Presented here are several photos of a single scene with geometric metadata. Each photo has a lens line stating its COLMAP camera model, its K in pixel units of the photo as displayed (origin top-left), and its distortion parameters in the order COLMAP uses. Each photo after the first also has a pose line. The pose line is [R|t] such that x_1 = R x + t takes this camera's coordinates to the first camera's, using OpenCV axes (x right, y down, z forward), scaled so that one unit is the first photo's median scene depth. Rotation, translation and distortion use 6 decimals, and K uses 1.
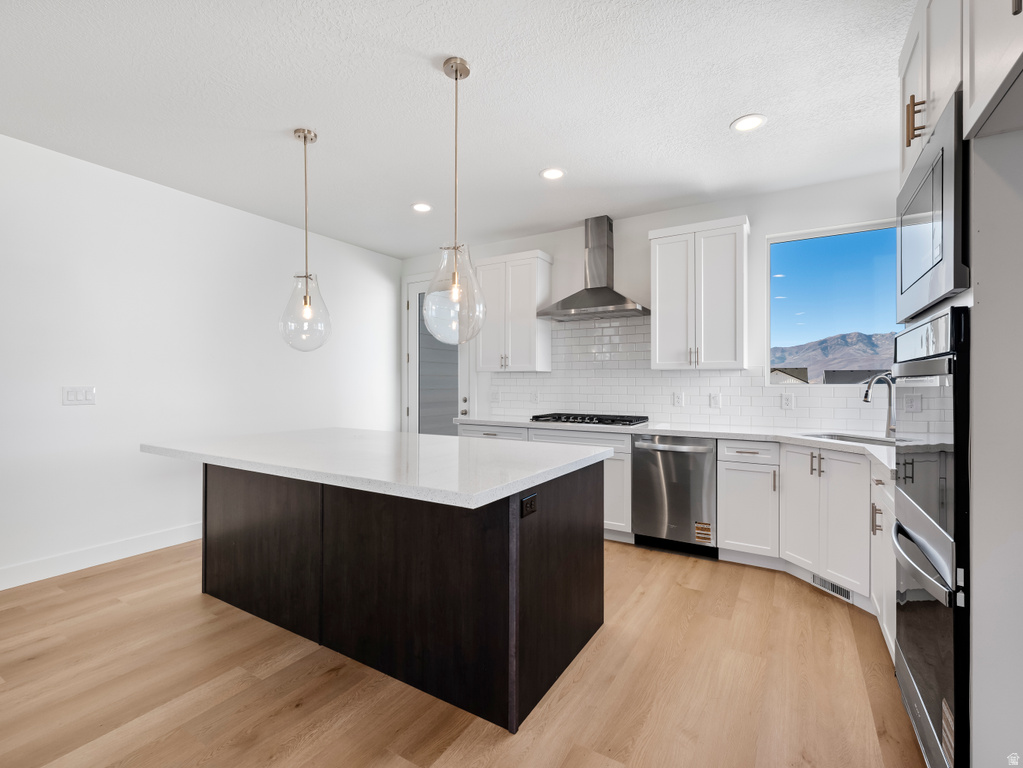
lens RADIAL K [[473.1, 0, 510.2], [0, 473.1, 377.5], [0, 0, 1]] dist [-0.000244, 0.000152]
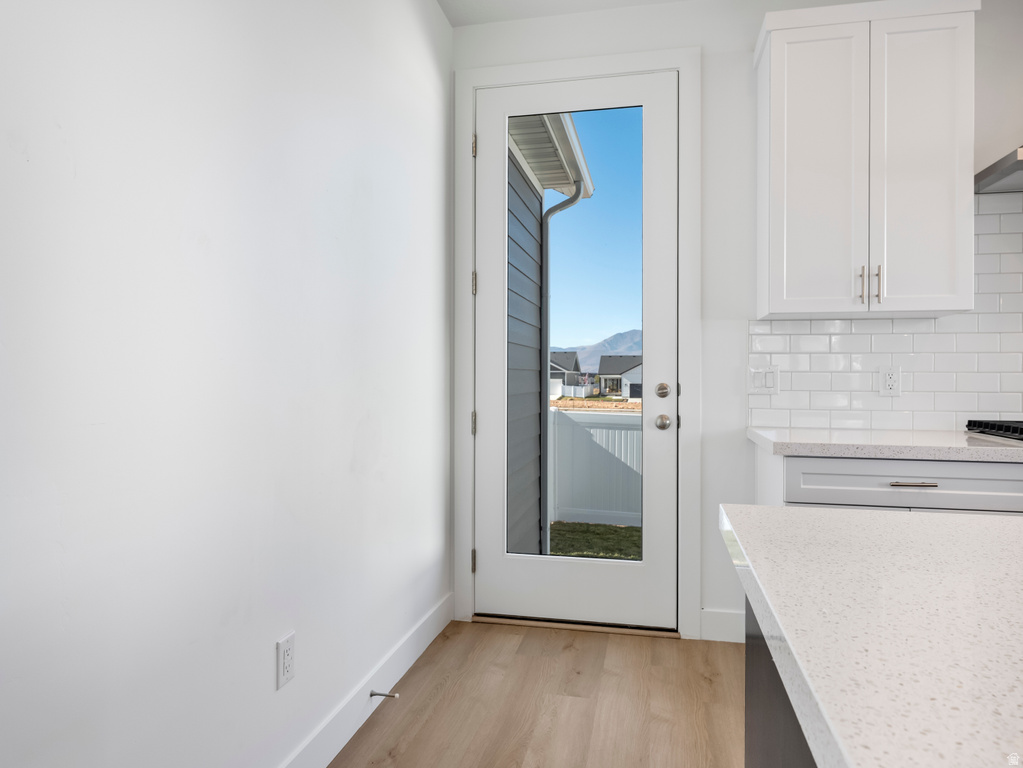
lens RADIAL K [[675.1, 0, 510.3], [0, 675.1, 376.8], [0, 0, 1]] dist [0.004724, 0.000481]
pose [[0.943706, 0.000938, 0.330783, -0.656365], [-0.005810, 0.999889, 0.013741, 0.046762], [-0.330733, -0.014889, 0.943607, 0.840449]]
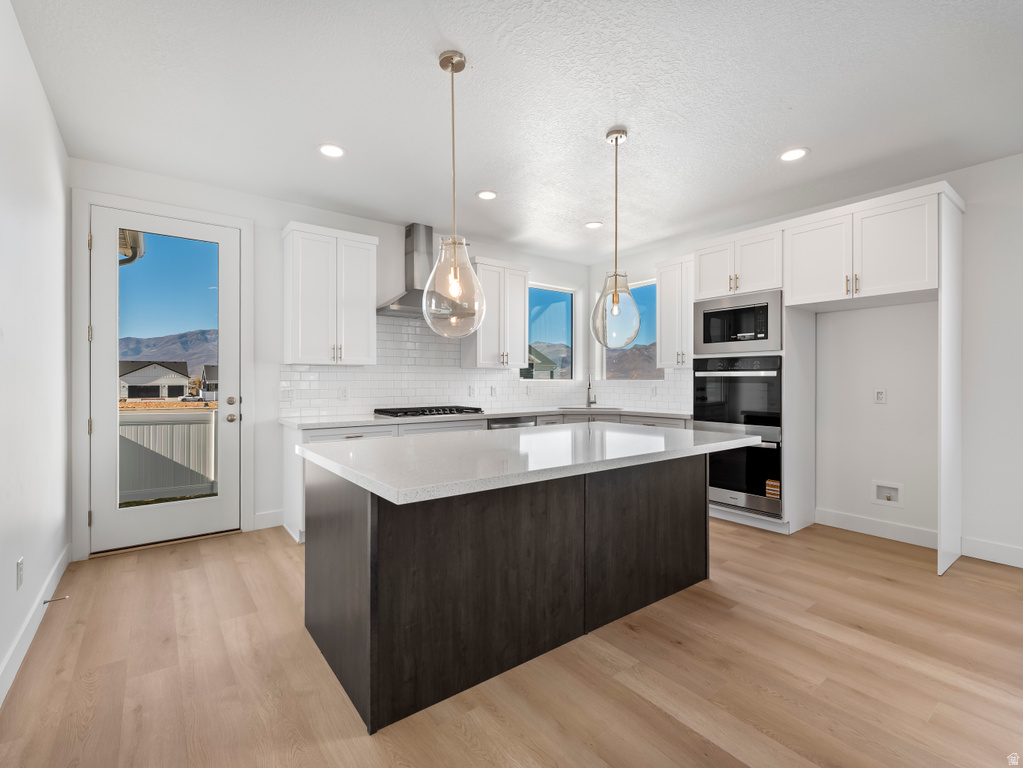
lens RADIAL K [[473.1, 0, 510.2], [0, 473.1, 377.5], [0, 0, 1]] dist [-0.000244, 0.000152]
pose [[0.364600, 0.002312, 0.931161, -1.003842], [-0.012830, 0.999914, 0.002541, 0.006499], [-0.931076, -0.012873, 0.364599, 0.557686]]
